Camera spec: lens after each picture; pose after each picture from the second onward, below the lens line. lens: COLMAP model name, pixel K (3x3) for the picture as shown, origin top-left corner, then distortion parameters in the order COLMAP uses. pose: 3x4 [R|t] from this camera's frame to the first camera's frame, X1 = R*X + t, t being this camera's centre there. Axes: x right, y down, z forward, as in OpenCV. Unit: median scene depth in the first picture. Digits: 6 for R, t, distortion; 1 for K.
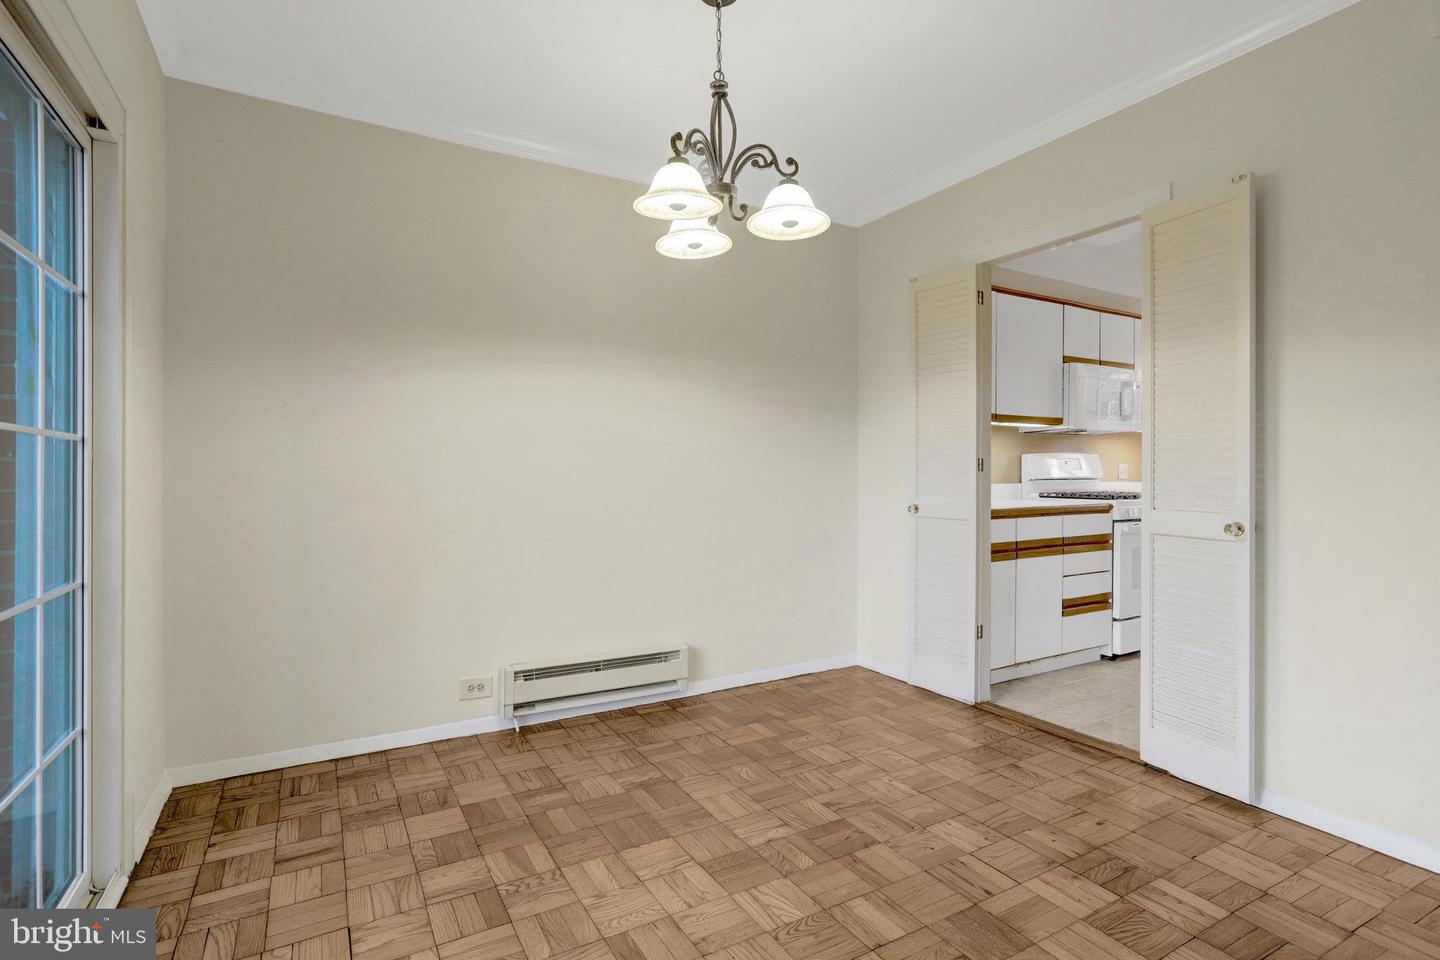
lens RADIAL K [[709.1, 0, 720.4], [0, 709.1, 474.4], [0, 0, 1]] dist [-0.047748, 0.032889]
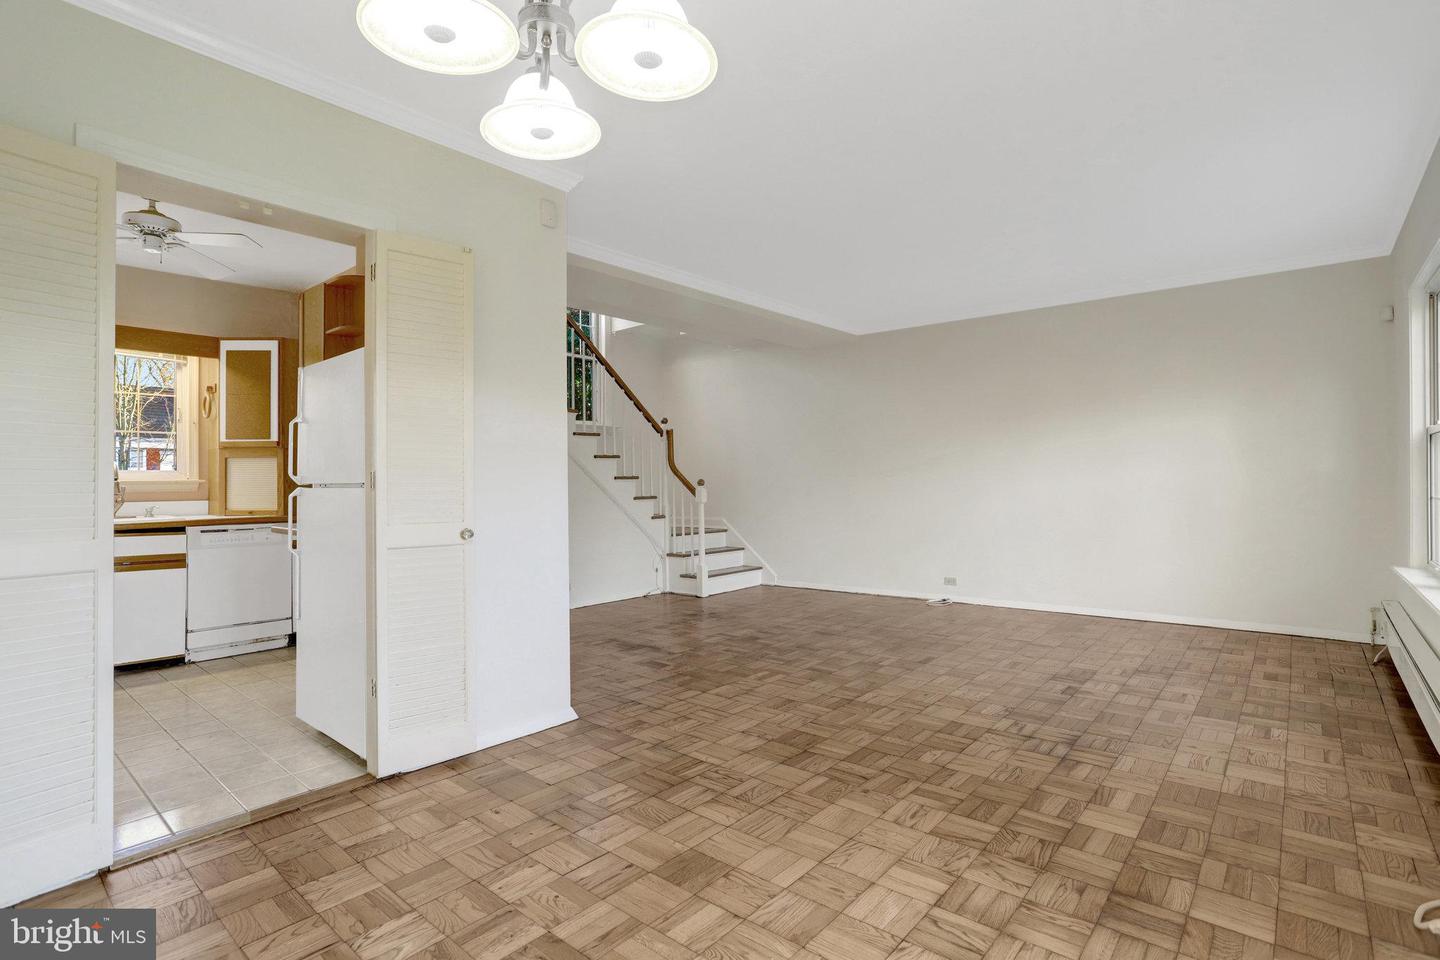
lens RADIAL K [[708.0, 0, 725.0], [0, 708.0, 469.1], [0, 0, 1]] dist [-0.066252, 0.029584]
pose [[-0.345353, 0.023503, 0.938178, -0.470797], [0.017007, 0.999679, -0.018783, -0.002350], [-0.938319, 0.009468, -0.345642, 0.817164]]
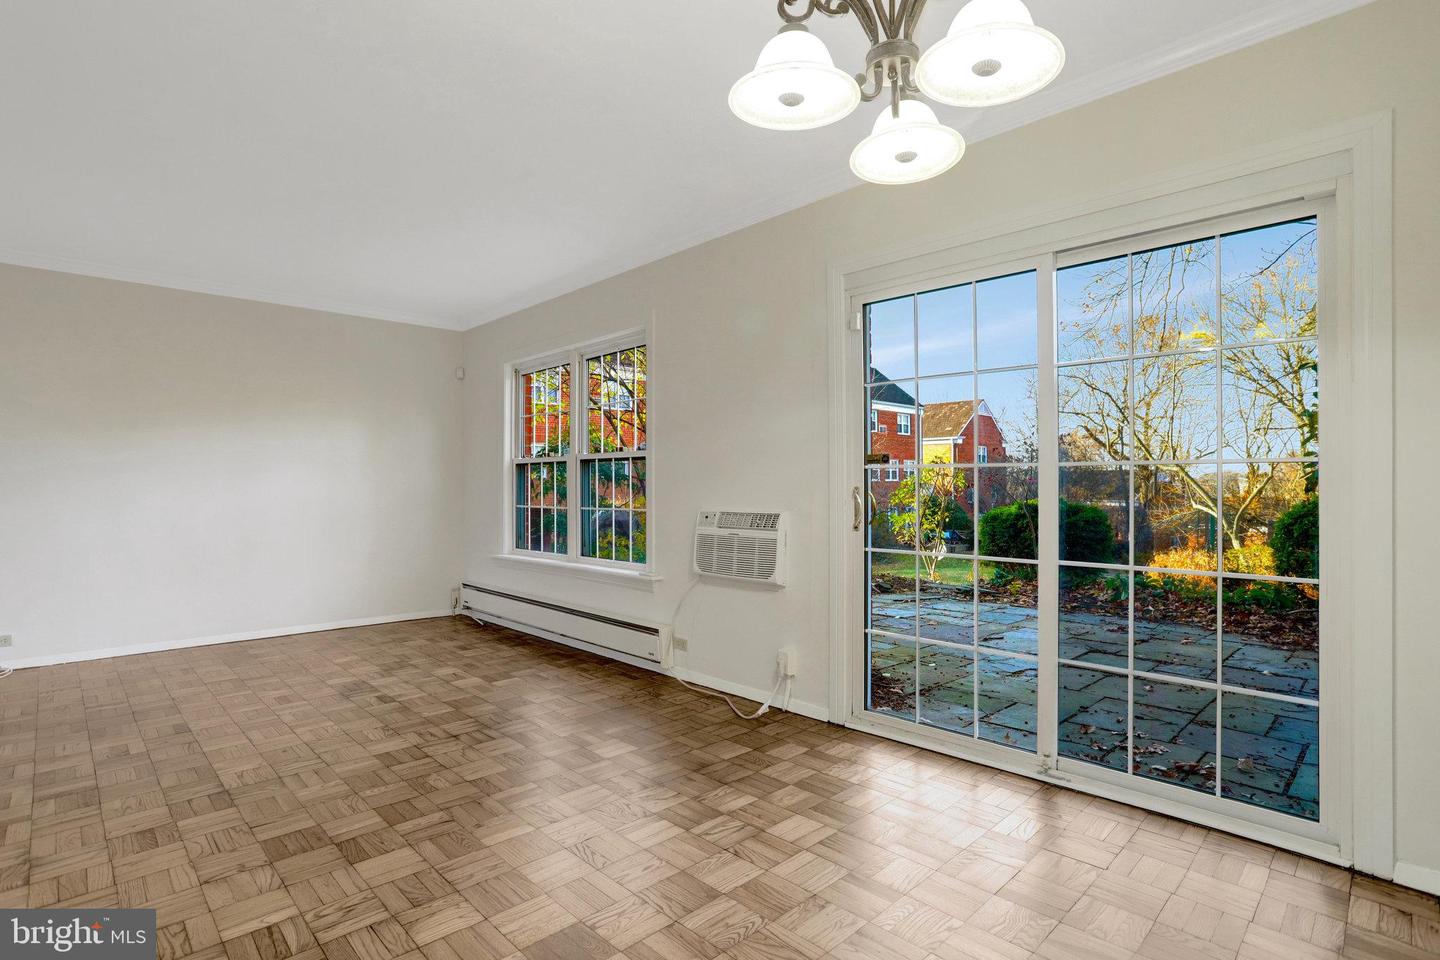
lens RADIAL K [[705.9, 0, 721.1], [0, 705.9, 491.1], [0, 0, 1]] dist [-0.059842, 0.028483]
pose [[-0.967332, 0.002878, -0.253495, 0.249044], [0.001266, 0.999978, 0.006522, -0.007839], [0.253508, 0.005988, -0.967315, 1.217384]]
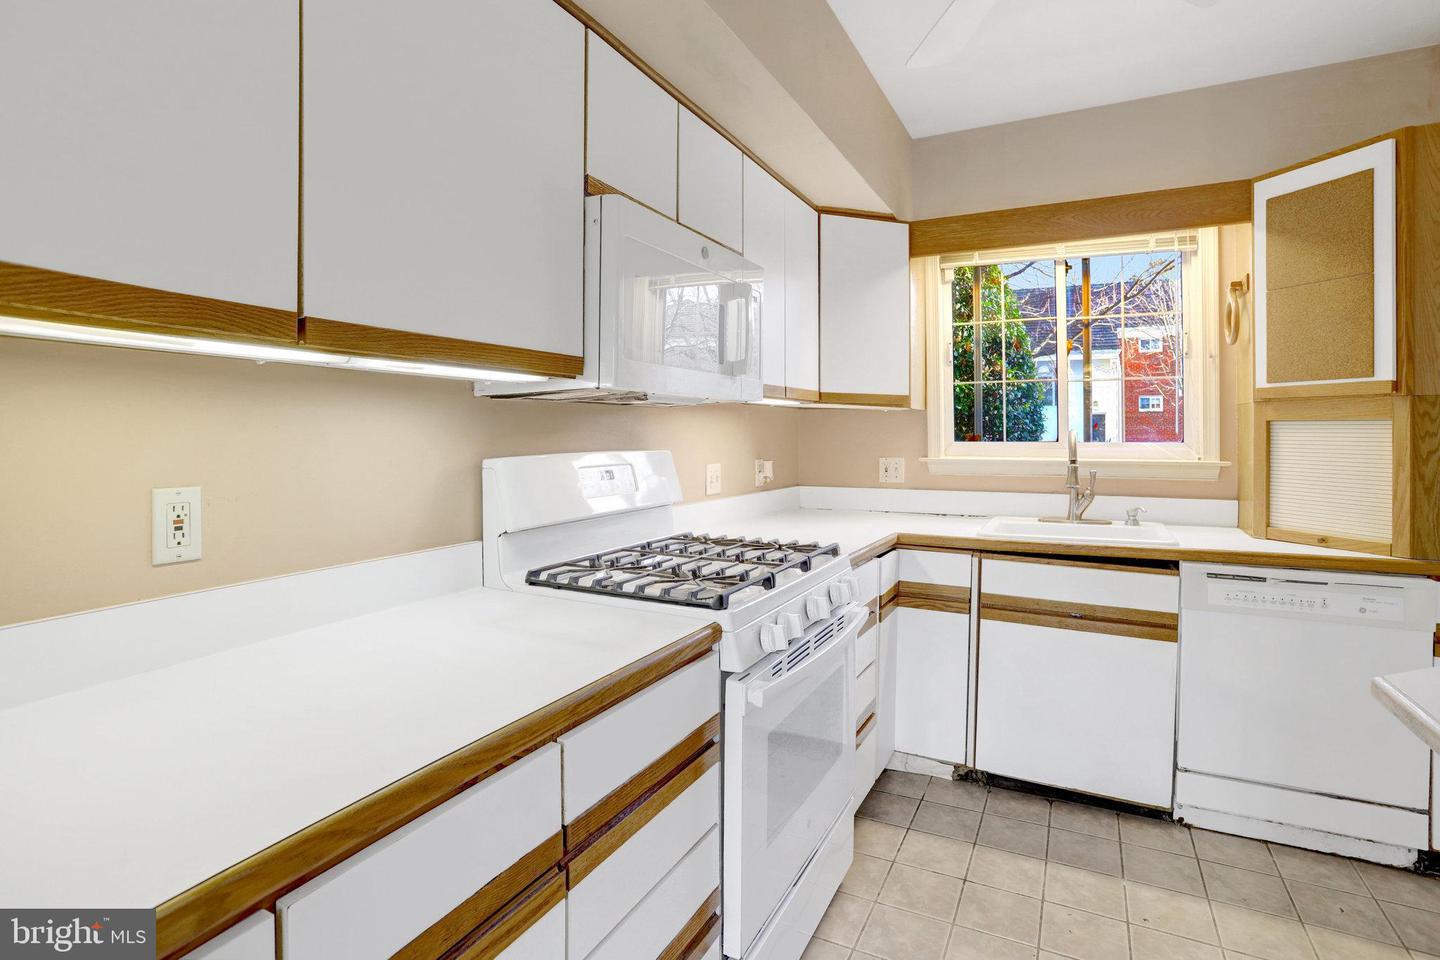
lens RADIAL K [[705.1, 0, 716.1], [0, 705.1, 441.5], [0, 0, 1]] dist [-0.075590, 0.030496]
pose [[0.838775, -0.005362, 0.544452, 0.555945], [0.002151, 0.999976, 0.006534, -0.065434], [-0.544475, -0.004309, 0.838766, 1.062780]]
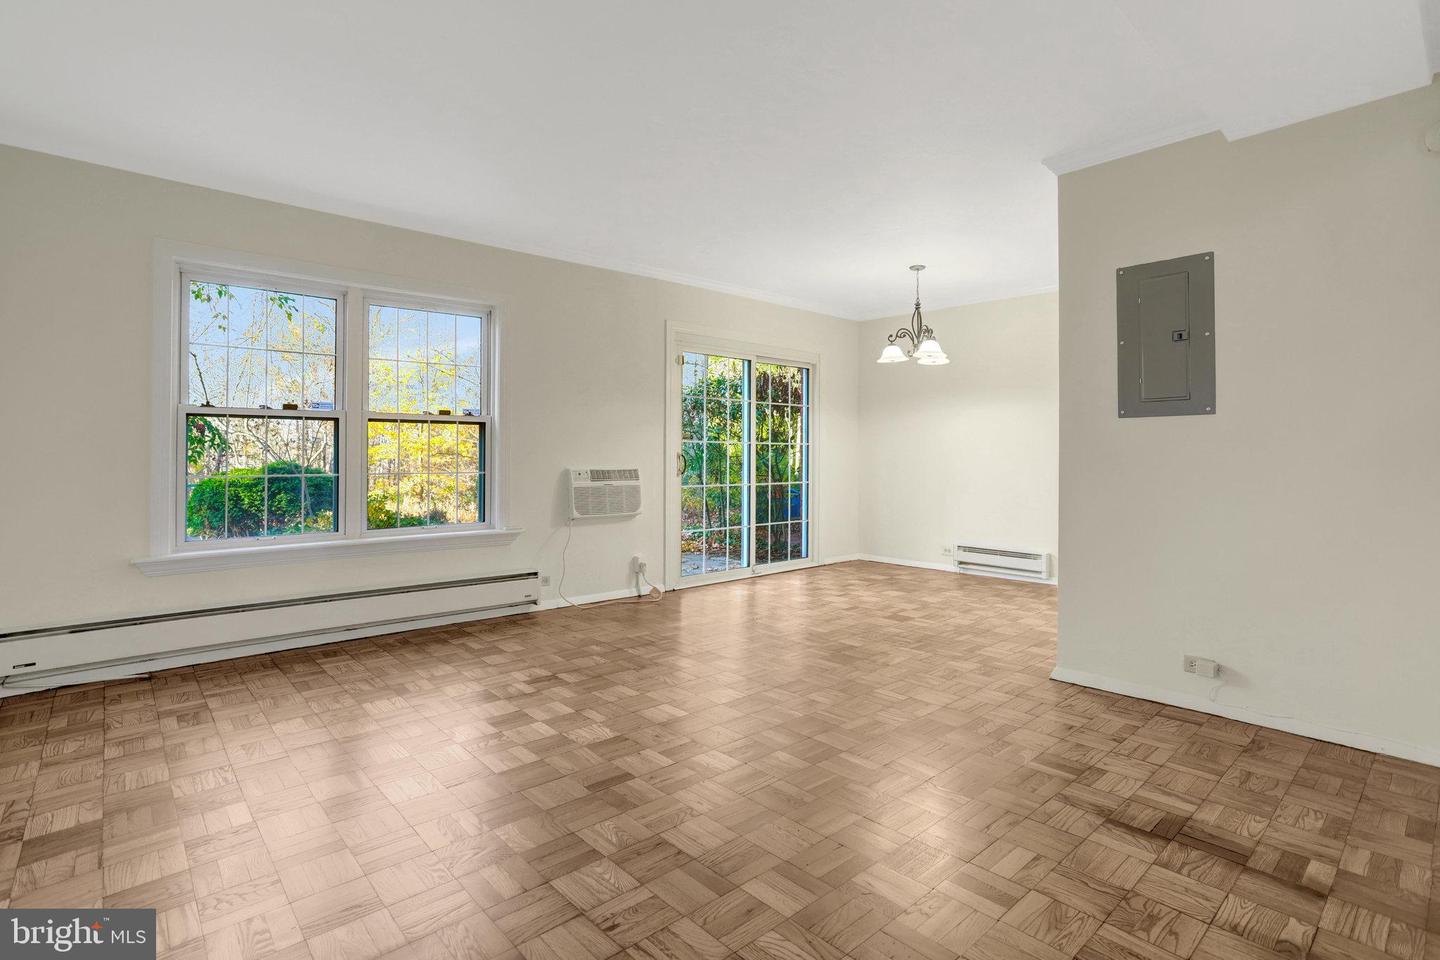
lens RADIAL K [[708.9, 0, 722.6], [0, 708.9, 445.8], [0, 0, 1]] dist [-0.053171, 0.028211]
pose [[0.210332, -0.009439, -0.977585, 1.831833], [-0.005148, 0.999929, -0.010762, -0.003313], [0.977617, 0.007296, 0.210268, -0.188289]]
